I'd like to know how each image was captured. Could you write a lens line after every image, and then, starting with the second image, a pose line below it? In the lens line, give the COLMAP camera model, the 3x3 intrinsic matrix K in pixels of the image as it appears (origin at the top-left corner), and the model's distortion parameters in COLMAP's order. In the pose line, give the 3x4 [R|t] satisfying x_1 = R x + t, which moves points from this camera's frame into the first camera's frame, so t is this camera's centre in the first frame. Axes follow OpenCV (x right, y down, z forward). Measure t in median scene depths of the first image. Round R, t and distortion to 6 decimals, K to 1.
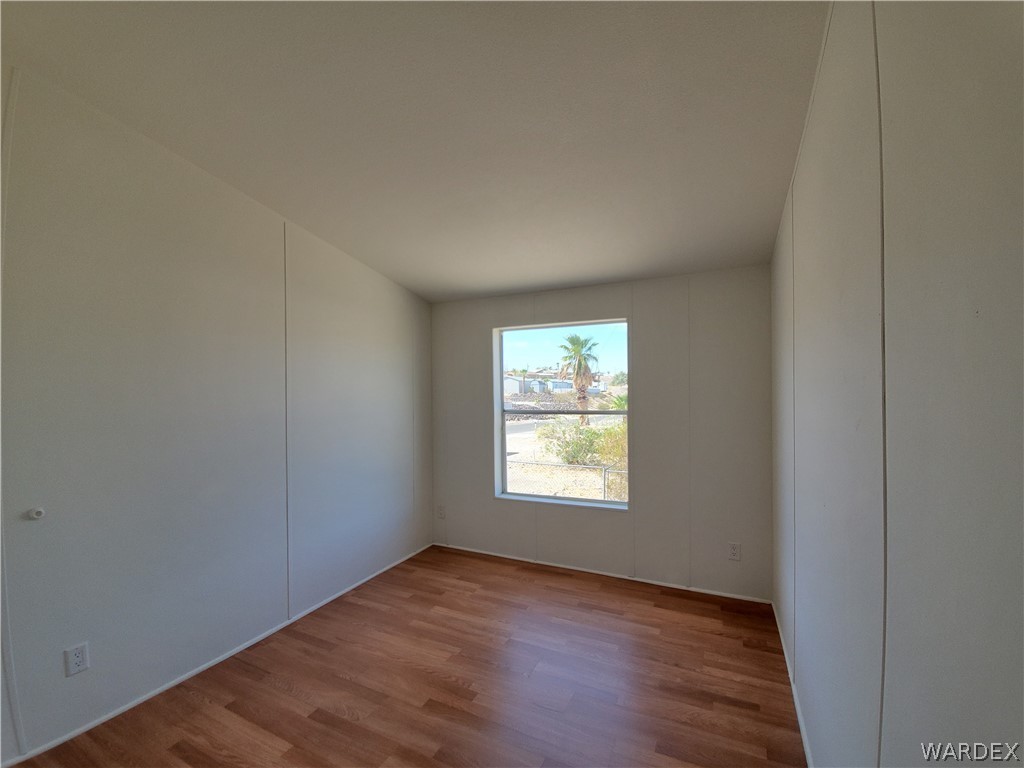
lens RADIAL K [[410.6, 0, 540.2], [0, 410.6, 387.2], [0, 0, 1]] dist [-0.000416, -0.013820]
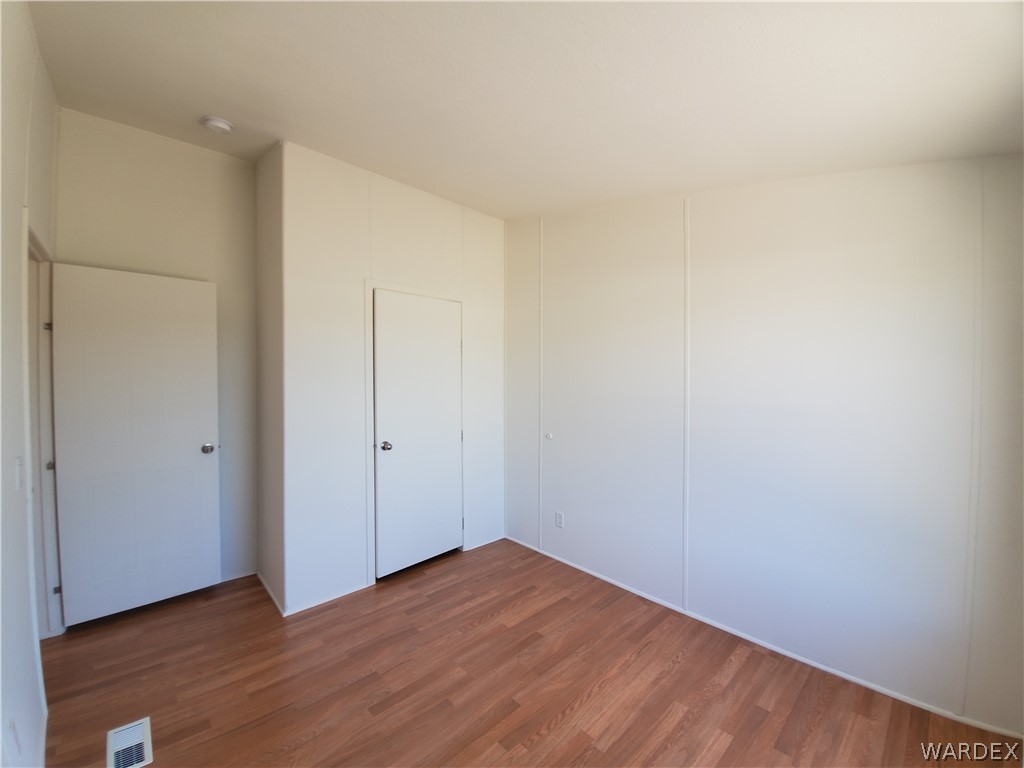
lens RADIAL K [[402.8, 0, 516.9], [0, 402.8, 383.5], [0, 0, 1]] dist [-0.000285, -0.012665]
pose [[-0.389663, 0.018922, -0.920763, 0.518544], [0.003231, 0.999811, 0.019179, 0.009238], [0.920952, 0.004499, -0.389650, 1.243747]]
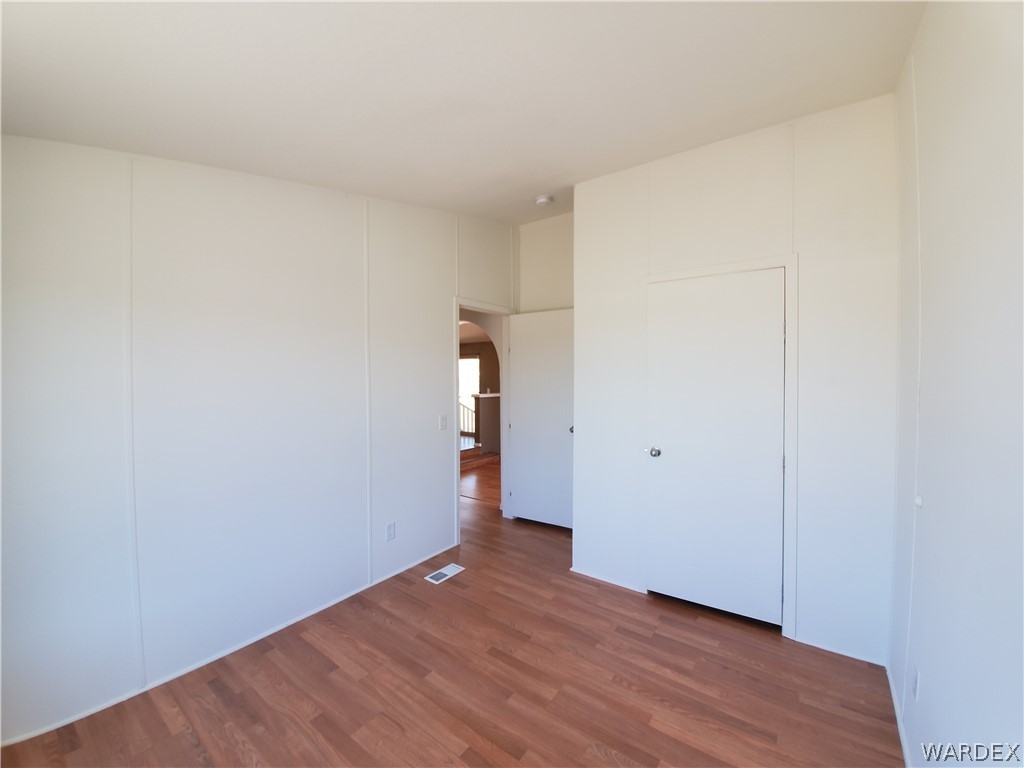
lens RADIAL K [[402.8, 0, 516.9], [0, 402.8, 383.5], [0, 0, 1]] dist [-0.000285, -0.012665]
pose [[-0.974789, 0.005141, 0.223069, -0.410890], [0.007394, 0.999930, 0.009268, 0.019062], [-0.223006, 0.010683, -0.974759, 1.618797]]
